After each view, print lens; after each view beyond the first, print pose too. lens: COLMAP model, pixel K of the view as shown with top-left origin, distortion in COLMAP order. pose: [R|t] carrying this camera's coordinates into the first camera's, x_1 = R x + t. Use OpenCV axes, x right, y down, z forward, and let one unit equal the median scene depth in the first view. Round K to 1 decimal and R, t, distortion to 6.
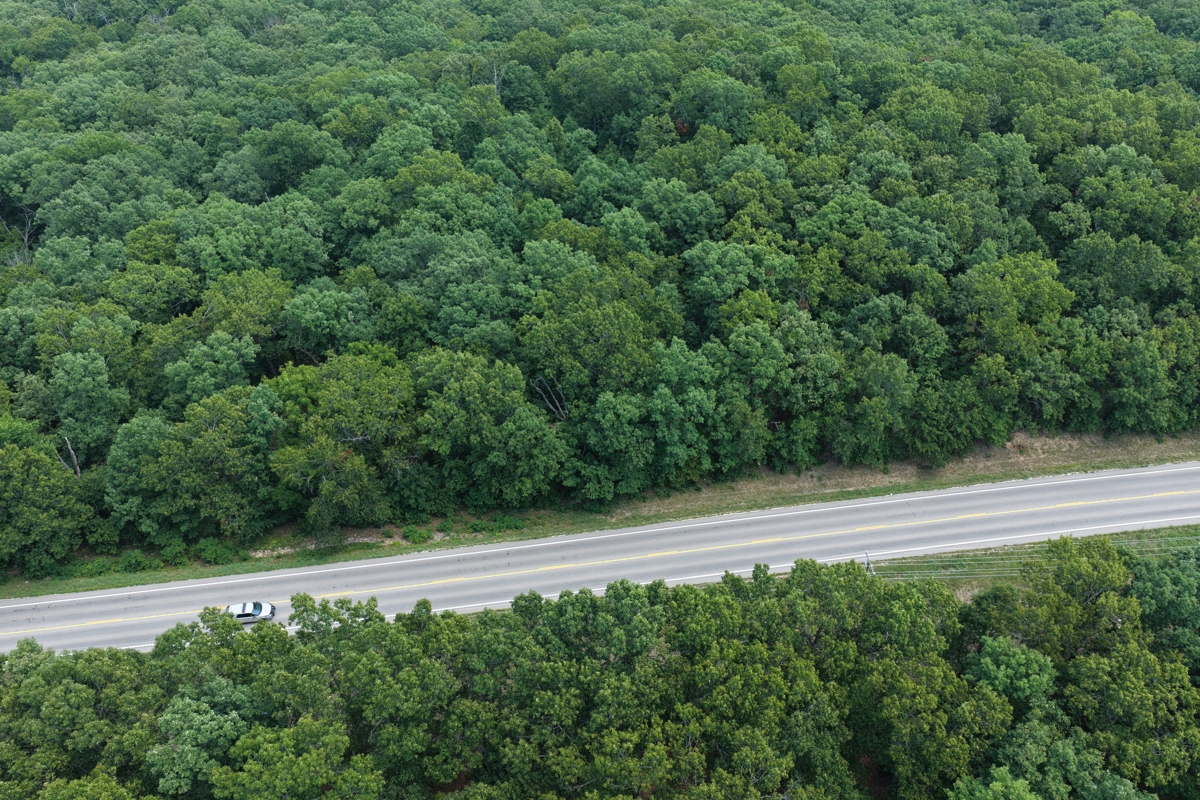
lens RADIAL K [[993.6, 0, 598.0], [0, 993.6, 399.1], [0, 0, 1]] dist [-0.017324, 0.043160]
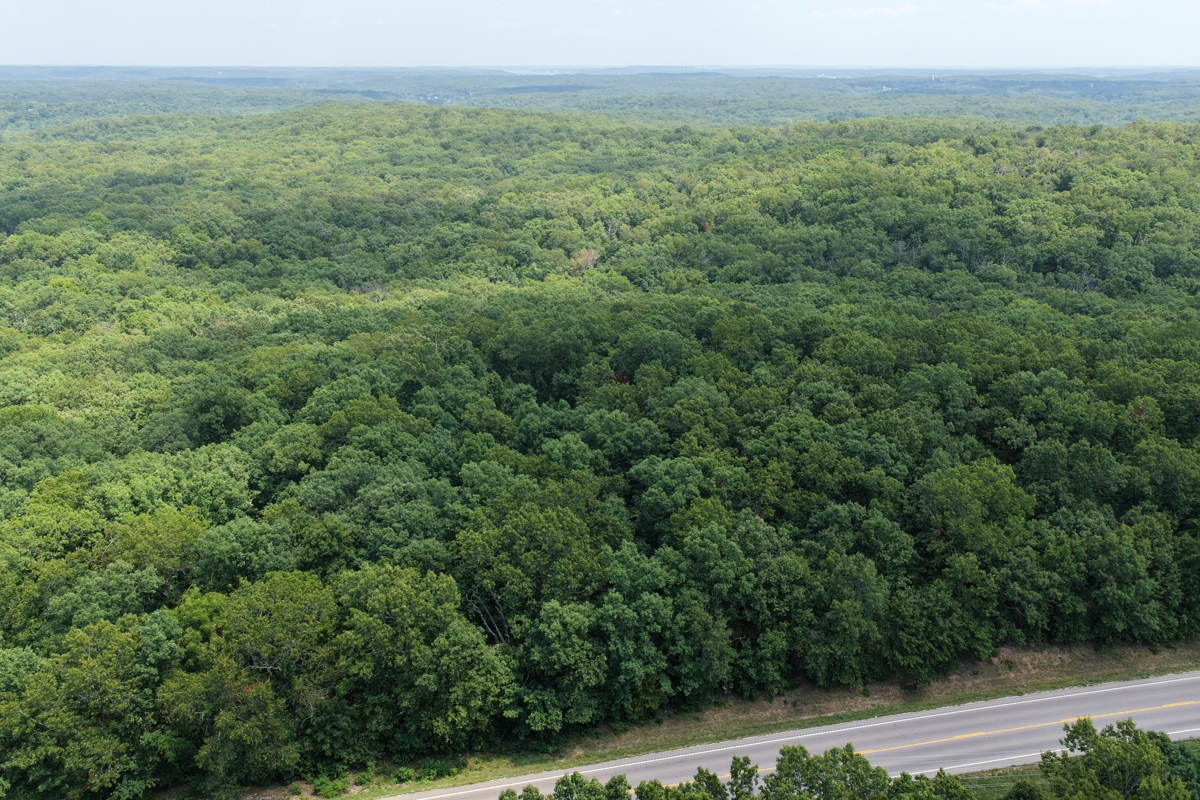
lens RADIAL K [[993.6, 0, 599.8], [0, 993.6, 400.3], [0, 0, 1]] dist [-0.017324, 0.043160]
pose [[0.997947, -0.017256, 0.061671, 0.000013], [0.036625, 0.943762, -0.328592, 0.106116], [-0.052532, 0.330176, 0.942456, 0.082443]]
